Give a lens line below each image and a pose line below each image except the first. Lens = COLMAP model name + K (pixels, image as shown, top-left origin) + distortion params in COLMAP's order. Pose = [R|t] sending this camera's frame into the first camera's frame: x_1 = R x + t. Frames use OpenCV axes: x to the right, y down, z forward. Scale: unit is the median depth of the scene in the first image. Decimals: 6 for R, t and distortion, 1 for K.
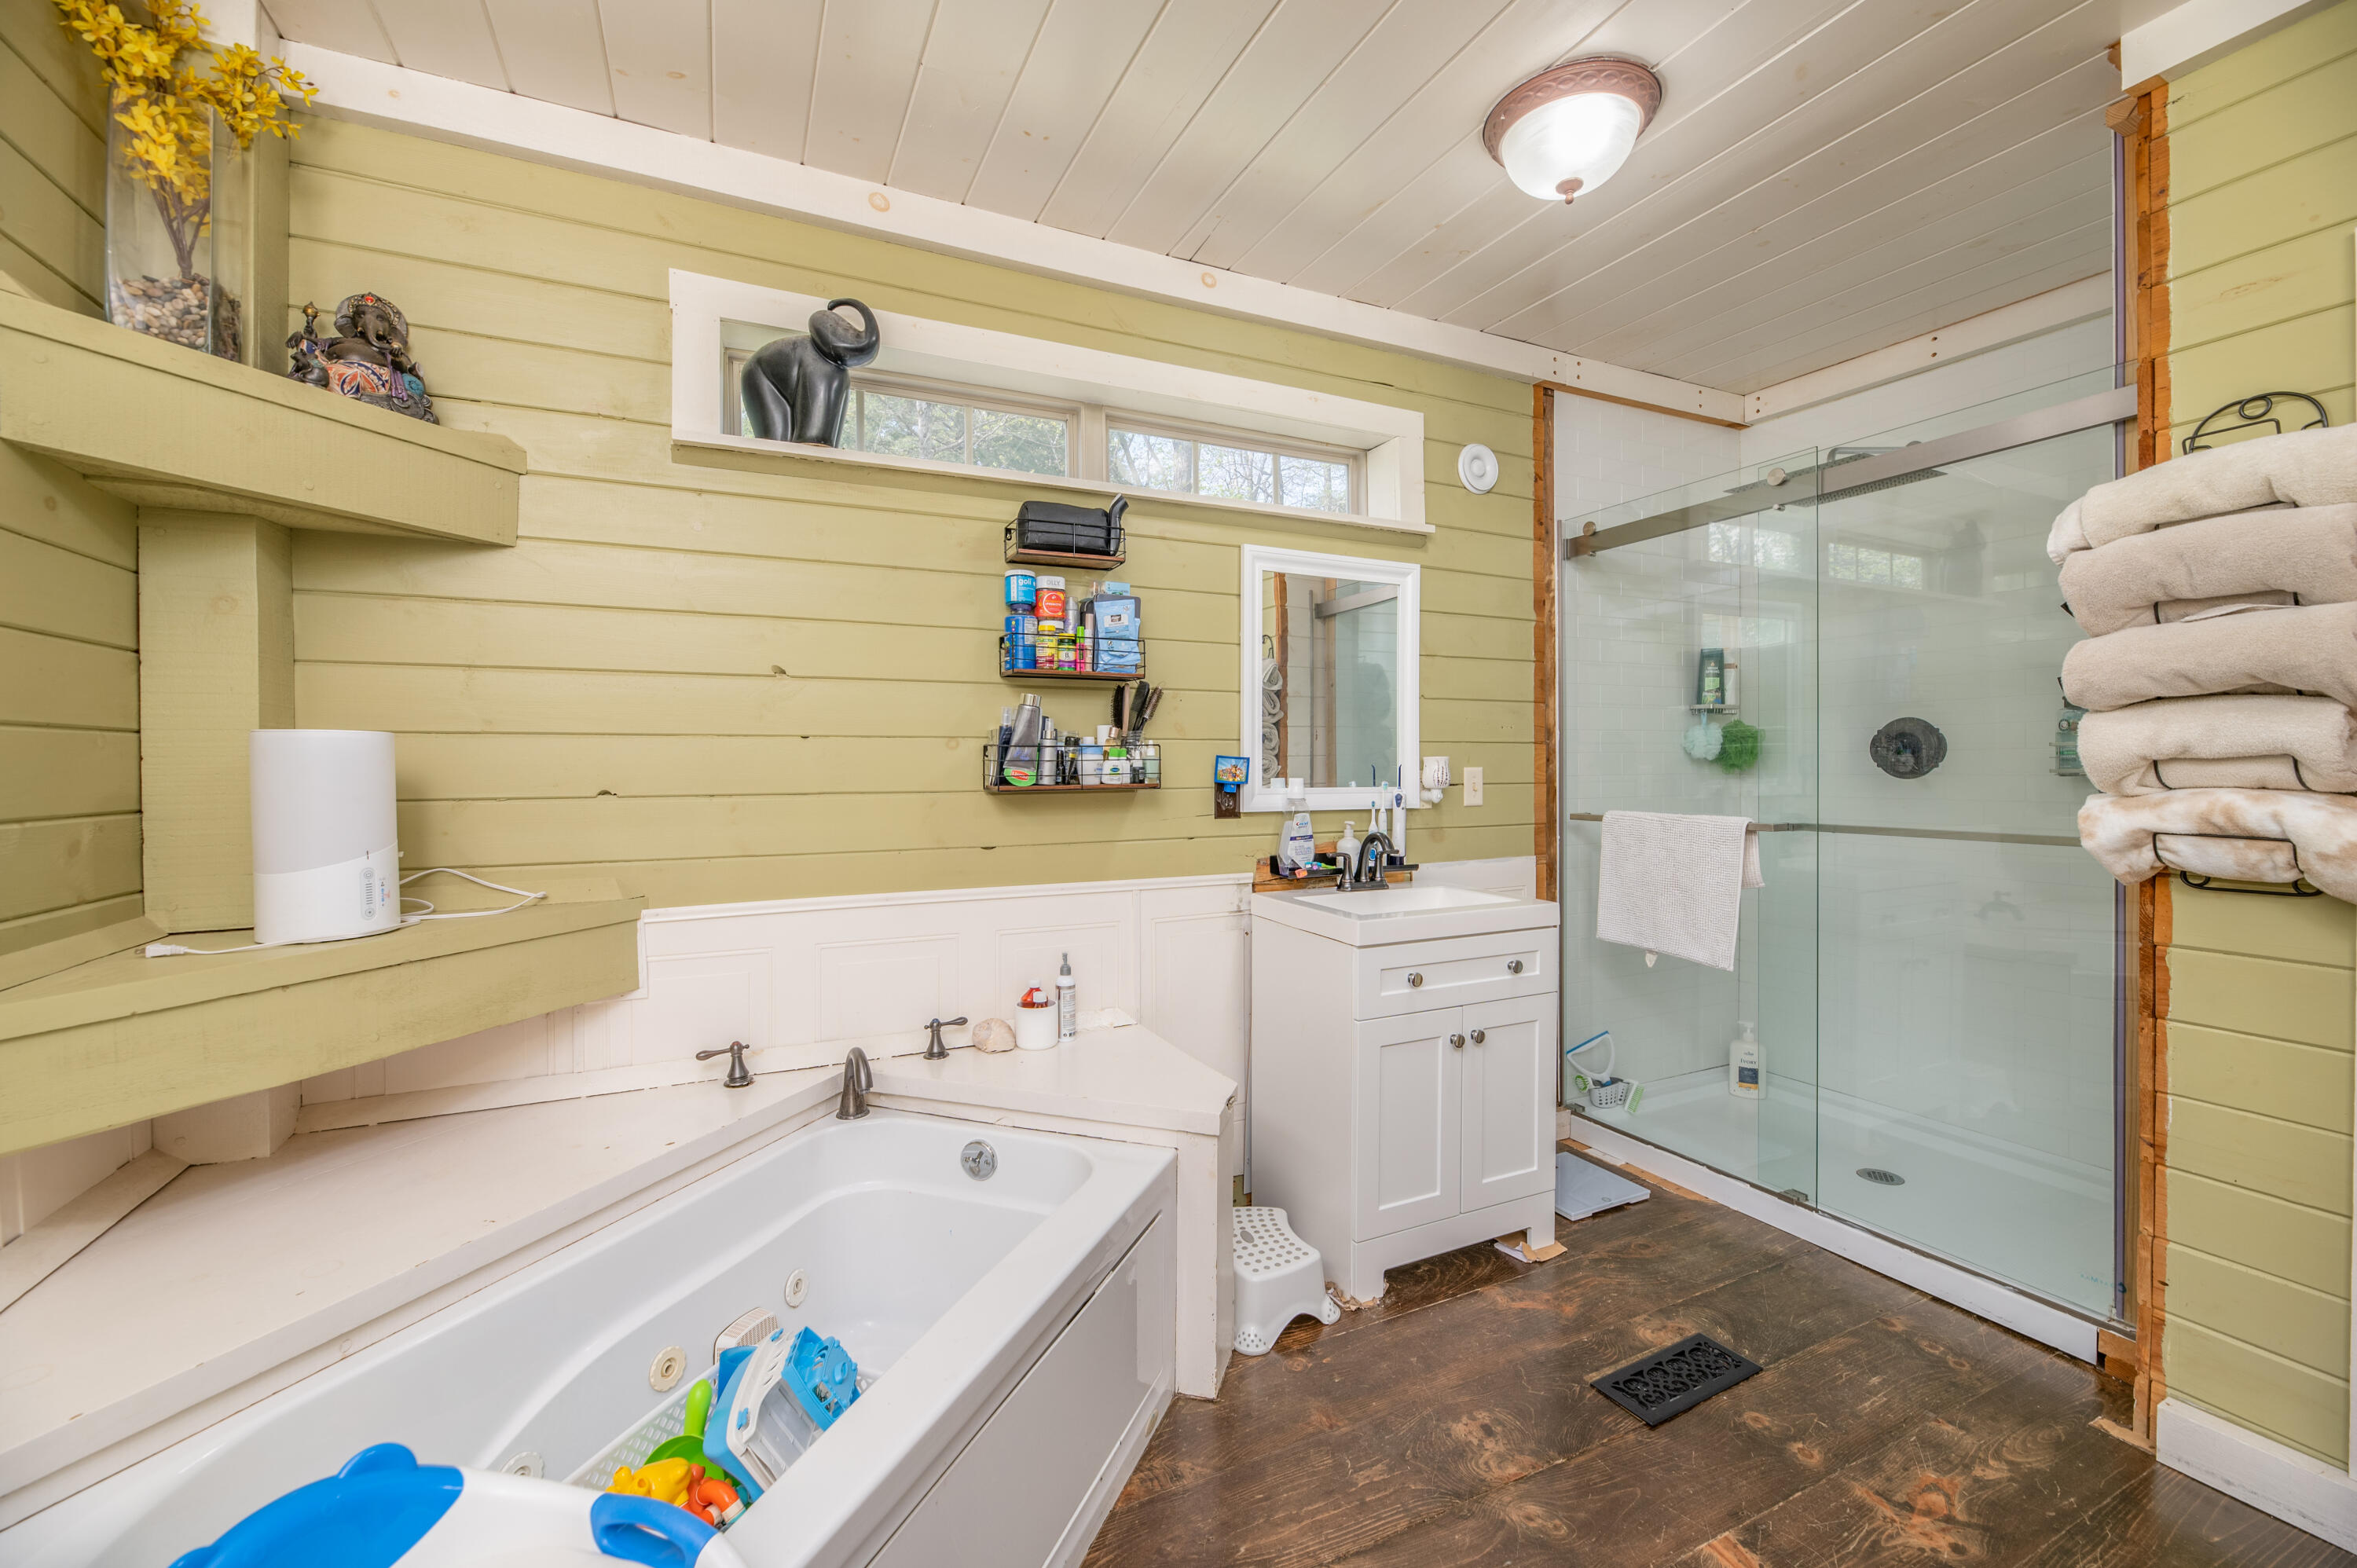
lens RADIAL K [[960.7, 0, 1180.2], [0, 960.7, 780.3], [0, 0, 1]] dist [0.000307, -0.003970]
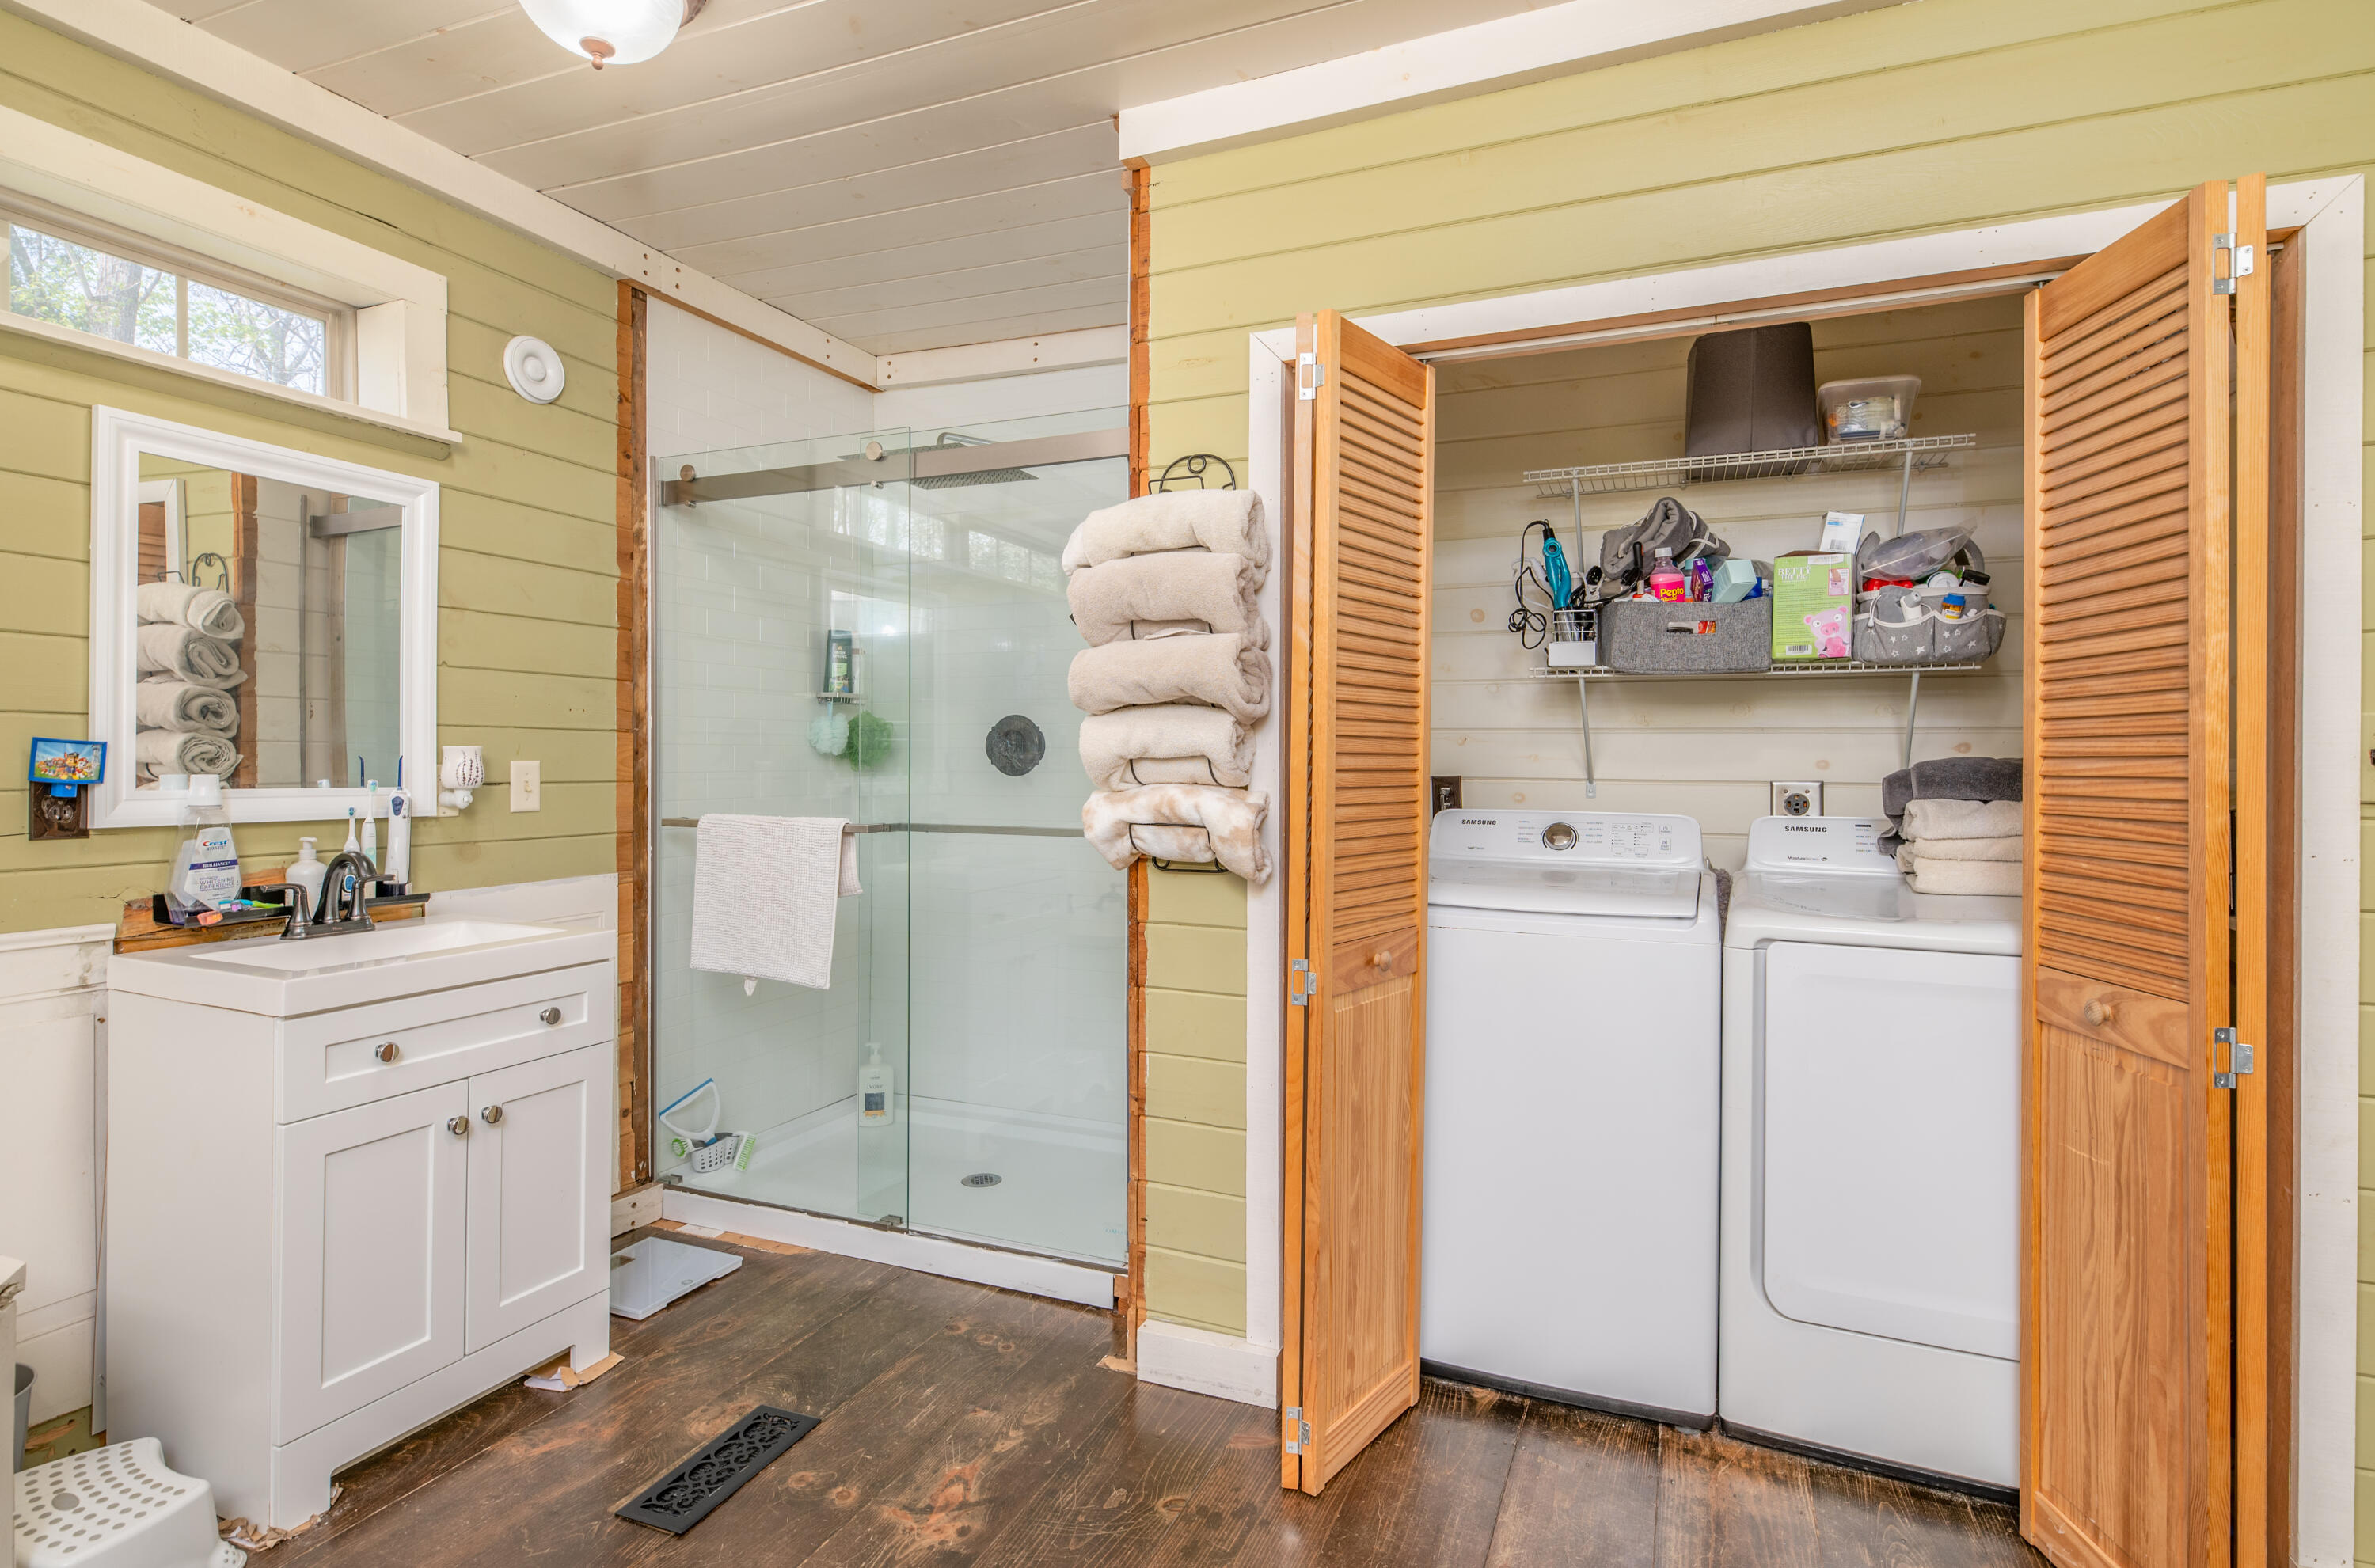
lens RADIAL K [[1193.1, 0, 1190.9], [0, 1193.1, 770.5], [0, 0, 1]] dist [-0.001041, -0.001252]
pose [[0.744518, 0.003190, 0.667595, 0.080104], [0.001072, 0.999982, -0.005974, 0.000510], [-0.667602, 0.005164, 0.744501, -0.063669]]
